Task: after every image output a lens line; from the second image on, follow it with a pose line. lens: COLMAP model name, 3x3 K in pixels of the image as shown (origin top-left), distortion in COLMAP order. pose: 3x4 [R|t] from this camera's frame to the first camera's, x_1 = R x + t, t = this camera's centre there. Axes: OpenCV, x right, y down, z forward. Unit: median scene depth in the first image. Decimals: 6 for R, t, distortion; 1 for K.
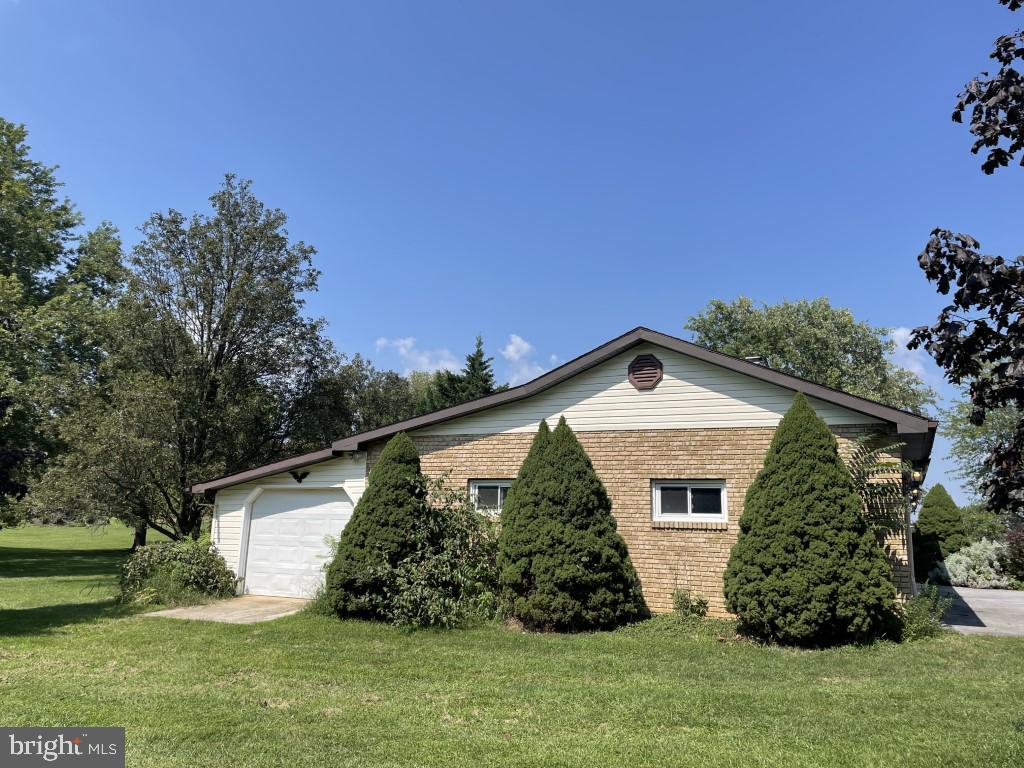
lens RADIAL K [[768.7, 0, 512.3], [0, 768.7, 380.3], [0, 0, 1]] dist [-0.003506, -0.000967]
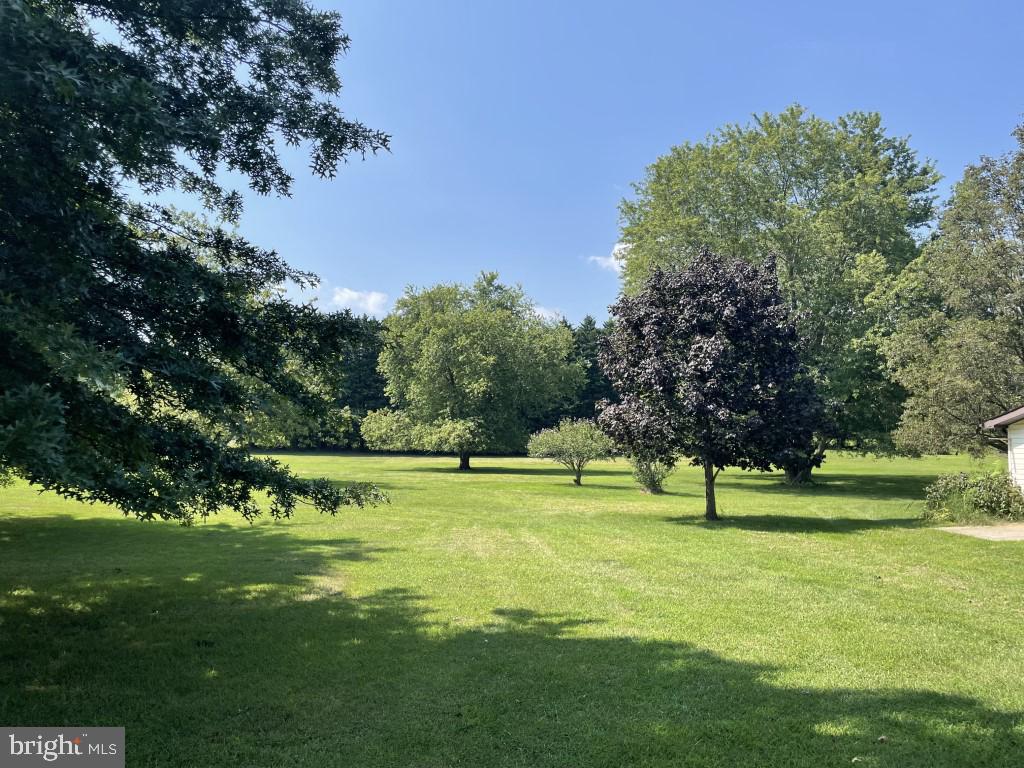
lens RADIAL K [[768.7, 0, 511.9], [0, 768.7, 382.4], [0, 0, 1]] dist [-0.003506, -0.000967]
pose [[0.434296, -0.091270, -0.896134, 0.289524], [0.164408, 0.986174, -0.020763, -0.008950], [0.885639, -0.138314, 0.443297, -0.093112]]
